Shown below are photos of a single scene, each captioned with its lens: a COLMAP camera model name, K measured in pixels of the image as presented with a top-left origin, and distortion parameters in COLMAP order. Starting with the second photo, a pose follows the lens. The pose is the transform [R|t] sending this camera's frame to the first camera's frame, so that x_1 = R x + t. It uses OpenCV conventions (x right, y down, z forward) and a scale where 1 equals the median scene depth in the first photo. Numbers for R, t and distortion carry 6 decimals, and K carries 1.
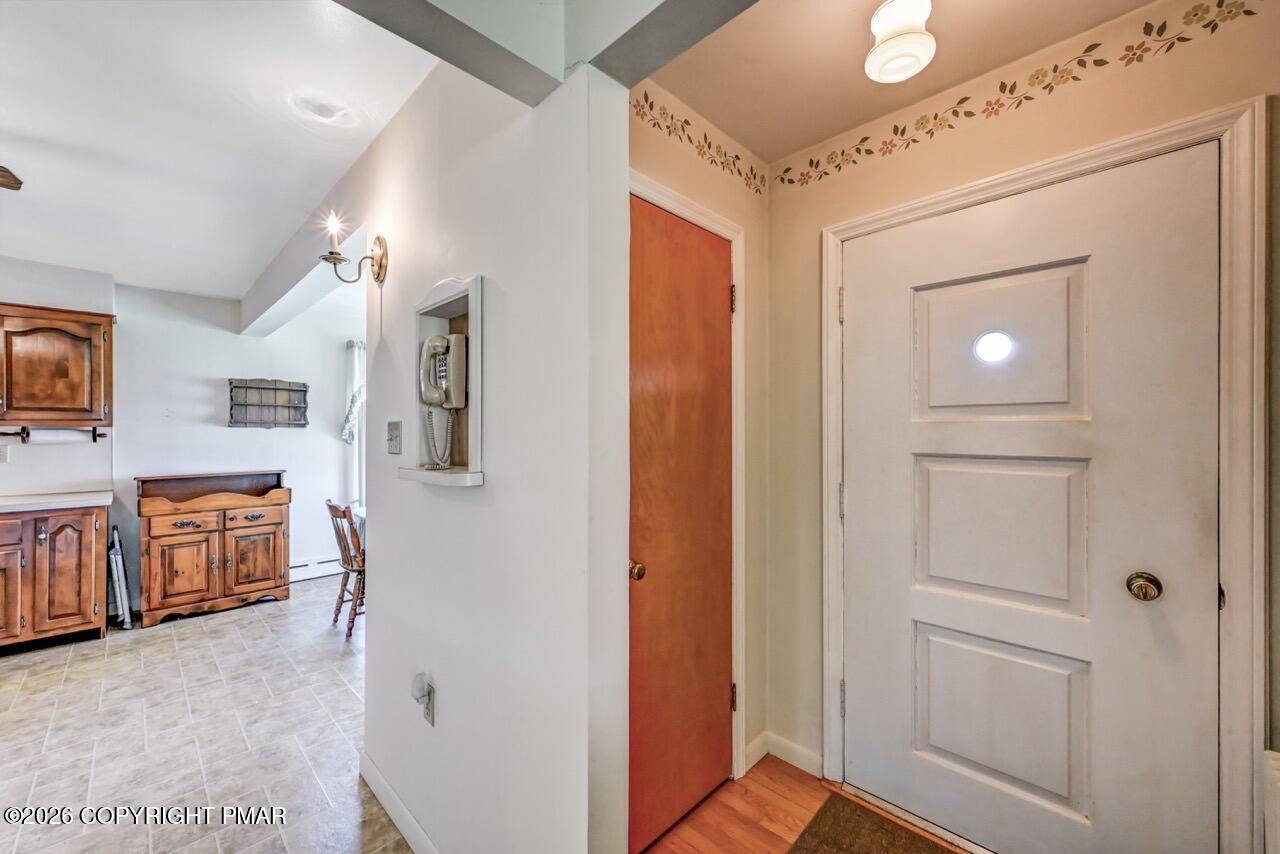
lens RADIAL K [[509.4, 0, 638.5], [0, 509.4, 429.3], [0, 0, 1]] dist [-0.002615, 0.001698]
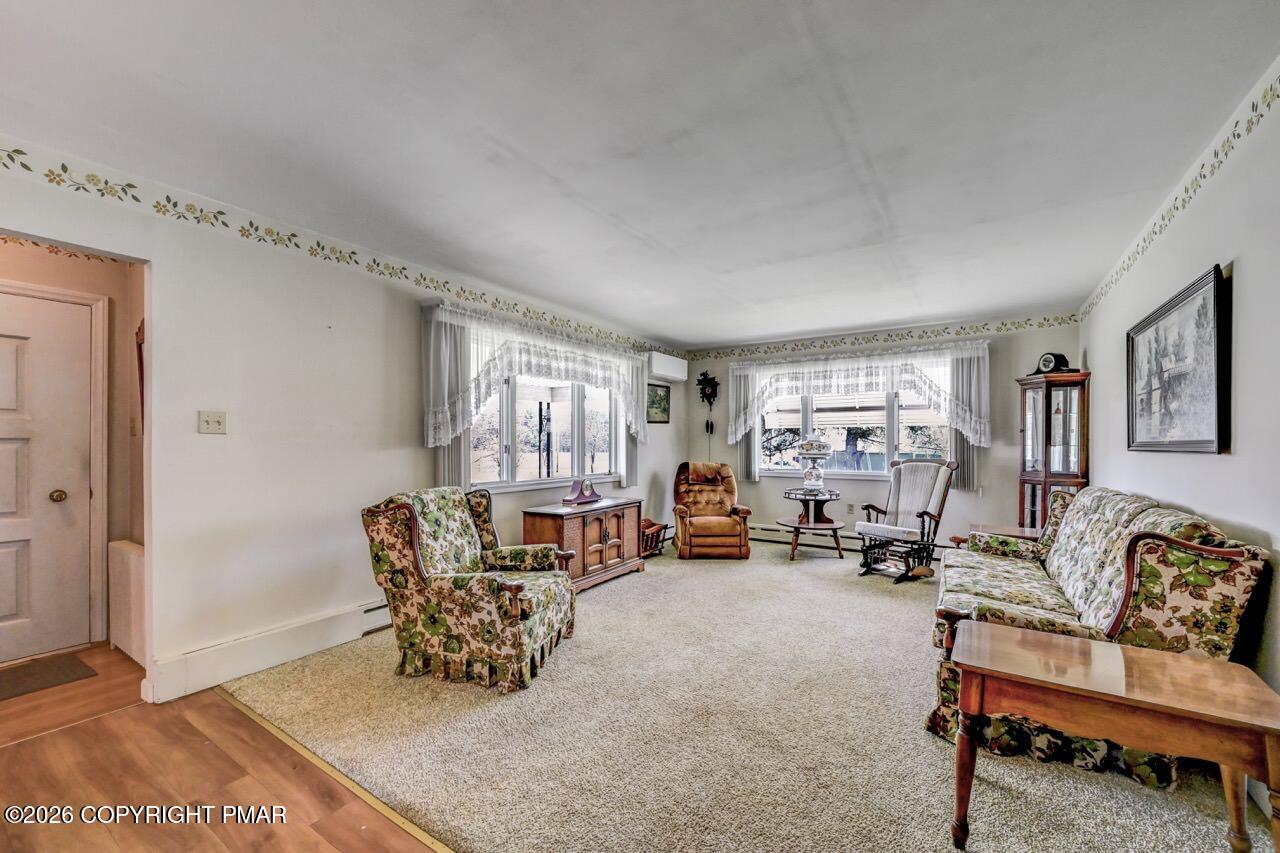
lens RADIAL K [[509.4, 0, 629.7], [0, 509.4, 445.6], [0, 0, 1]] dist [-0.002615, 0.001698]
pose [[-0.204626, -0.001701, 0.978839, -0.641395], [-0.006860, 0.999976, 0.000304, 0.028360], [-0.978816, -0.006652, -0.204632, -0.371159]]
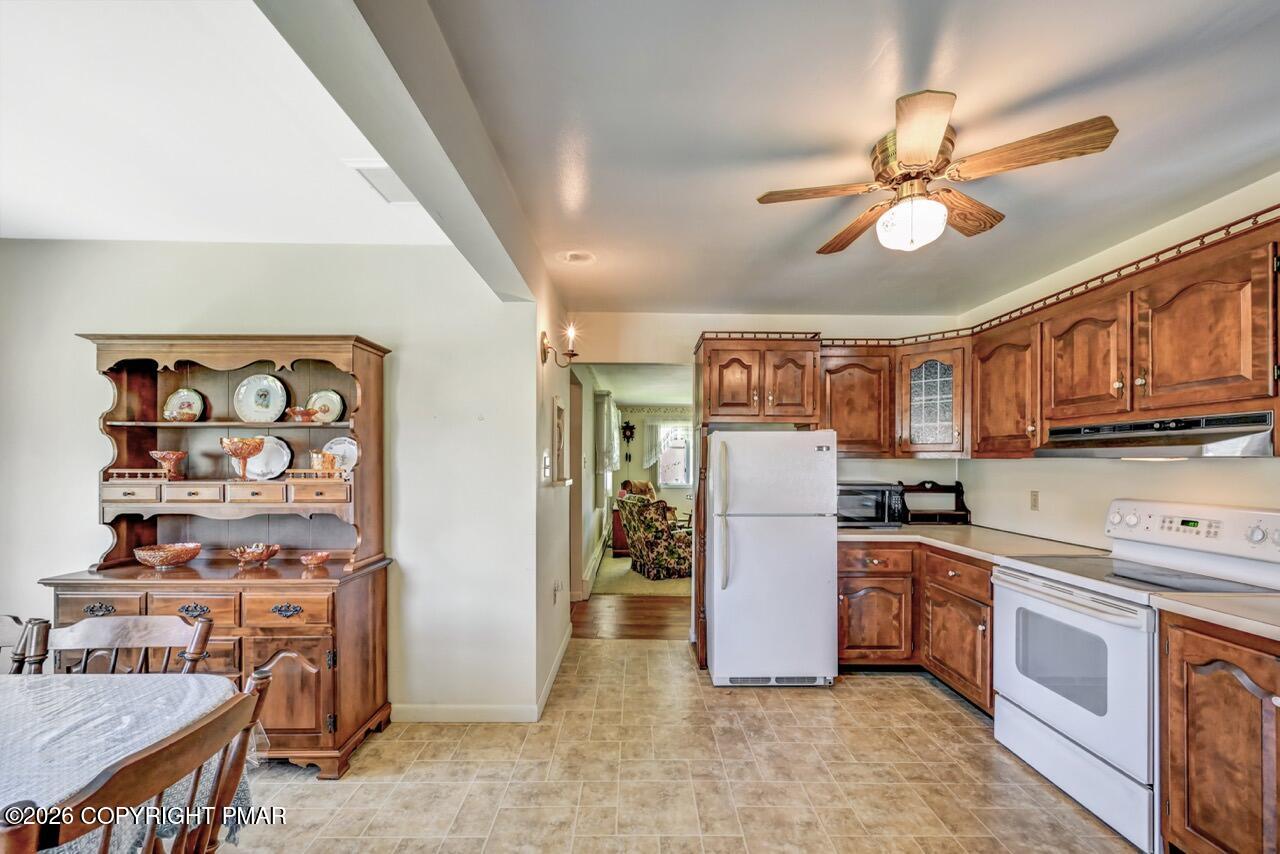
lens RADIAL K [[509.4, 0, 631.8], [0, 509.4, 461.4], [0, 0, 1]] dist [-0.002615, 0.001698]
pose [[-0.709378, -0.002375, 0.704824, -0.914680], [-0.011629, 0.999898, -0.008335, 0.007887], [-0.704732, -0.014109, -0.709333, 0.974596]]
